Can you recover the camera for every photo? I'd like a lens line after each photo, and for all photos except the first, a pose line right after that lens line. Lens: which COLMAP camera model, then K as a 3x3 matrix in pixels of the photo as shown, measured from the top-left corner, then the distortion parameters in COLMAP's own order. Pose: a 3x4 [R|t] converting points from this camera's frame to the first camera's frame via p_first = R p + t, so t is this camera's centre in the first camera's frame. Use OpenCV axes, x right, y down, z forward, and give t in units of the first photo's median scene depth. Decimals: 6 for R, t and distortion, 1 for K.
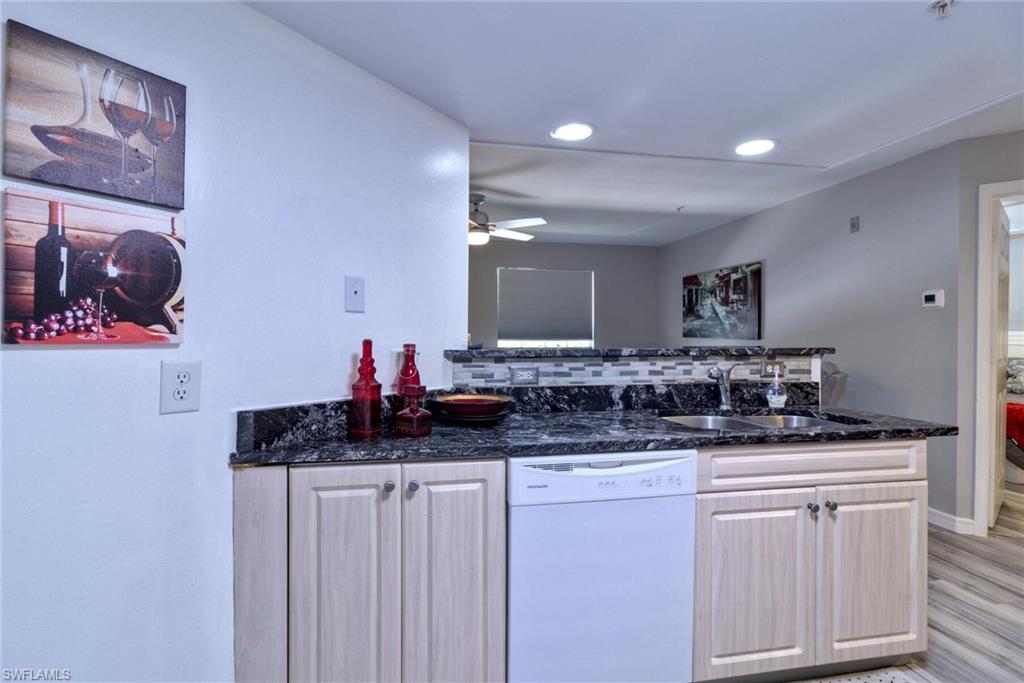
lens RADIAL K [[470.7, 0, 502.6], [0, 470.7, 334.6], [0, 0, 1]] dist [-0.017706, 0.007210]
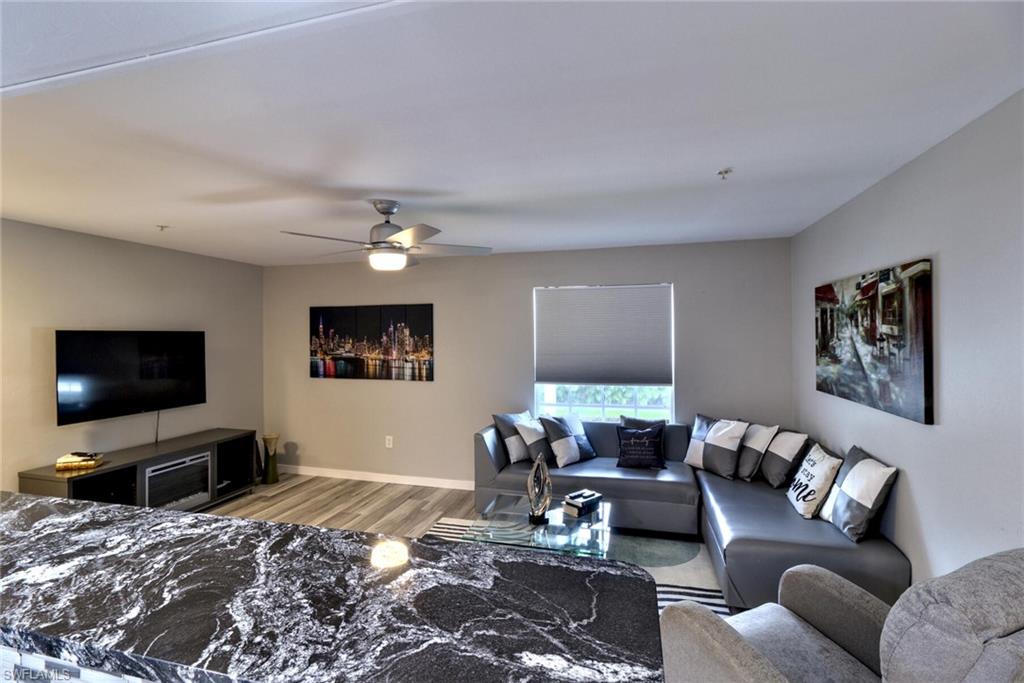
lens RADIAL K [[470.7, 0, 502.6], [0, 470.7, 334.6], [0, 0, 1]] dist [-0.017706, 0.007210]
pose [[0.901802, -0.013473, -0.431940, 0.739000], [0.008072, 0.999865, -0.014335, -0.152167], [0.432074, 0.009441, 0.901789, 0.800186]]
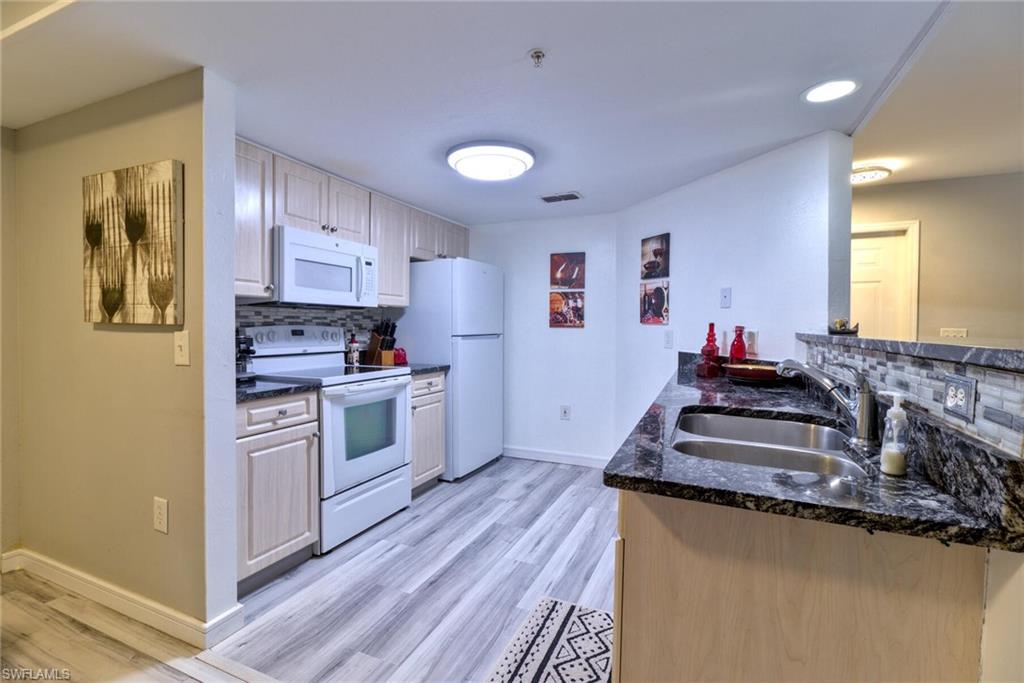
lens RADIAL K [[470.7, 0, 502.6], [0, 470.7, 334.6], [0, 0, 1]] dist [-0.017706, 0.007210]
pose [[-0.563813, 0.011157, -0.825827, 1.116688], [-0.014005, 0.999636, 0.023067, 0.016460], [0.825784, 0.024571, -0.563452, 0.891609]]
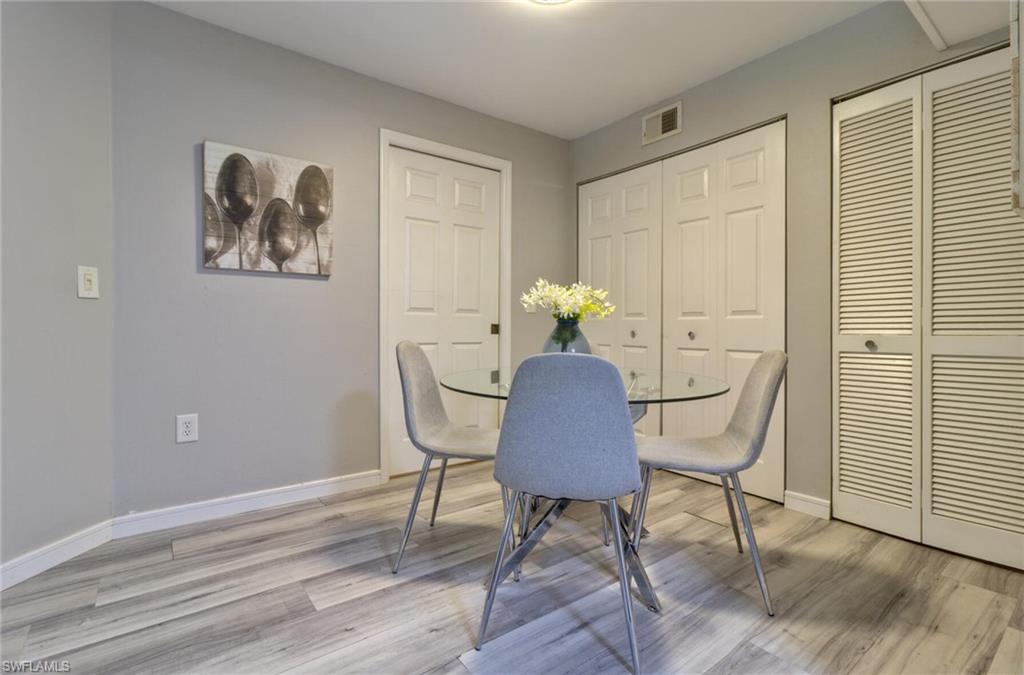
lens RADIAL K [[469.6, 0, 510.7], [0, 469.6, 332.4], [0, 0, 1]] dist [-0.001045, -0.000867]
pose [[-0.455156, -0.009060, 0.890365, 0.616215], [0.006856, 0.999883, 0.013679, 0.127905], [-0.890385, 0.012330, -0.455041, 0.613742]]
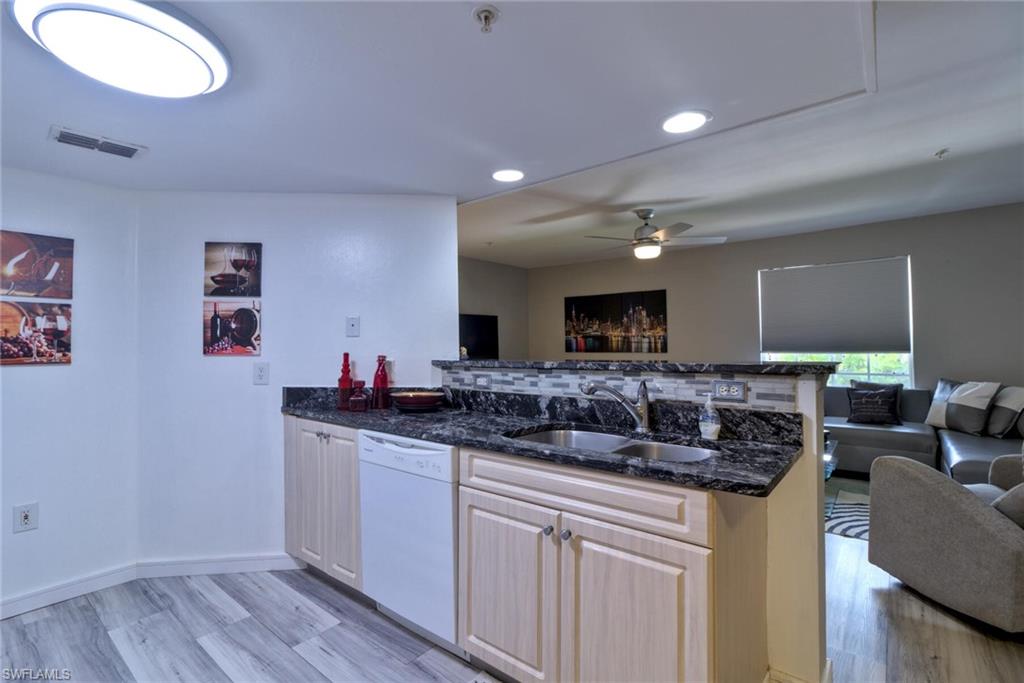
lens RADIAL K [[470.7, 0, 502.6], [0, 470.7, 334.6], [0, 0, 1]] dist [-0.017706, 0.007210]
pose [[0.648313, -0.028904, -0.760825, 0.918201], [0.008124, 0.999485, -0.031048, 0.001066], [0.761331, 0.013948, 0.648214, 0.207652]]
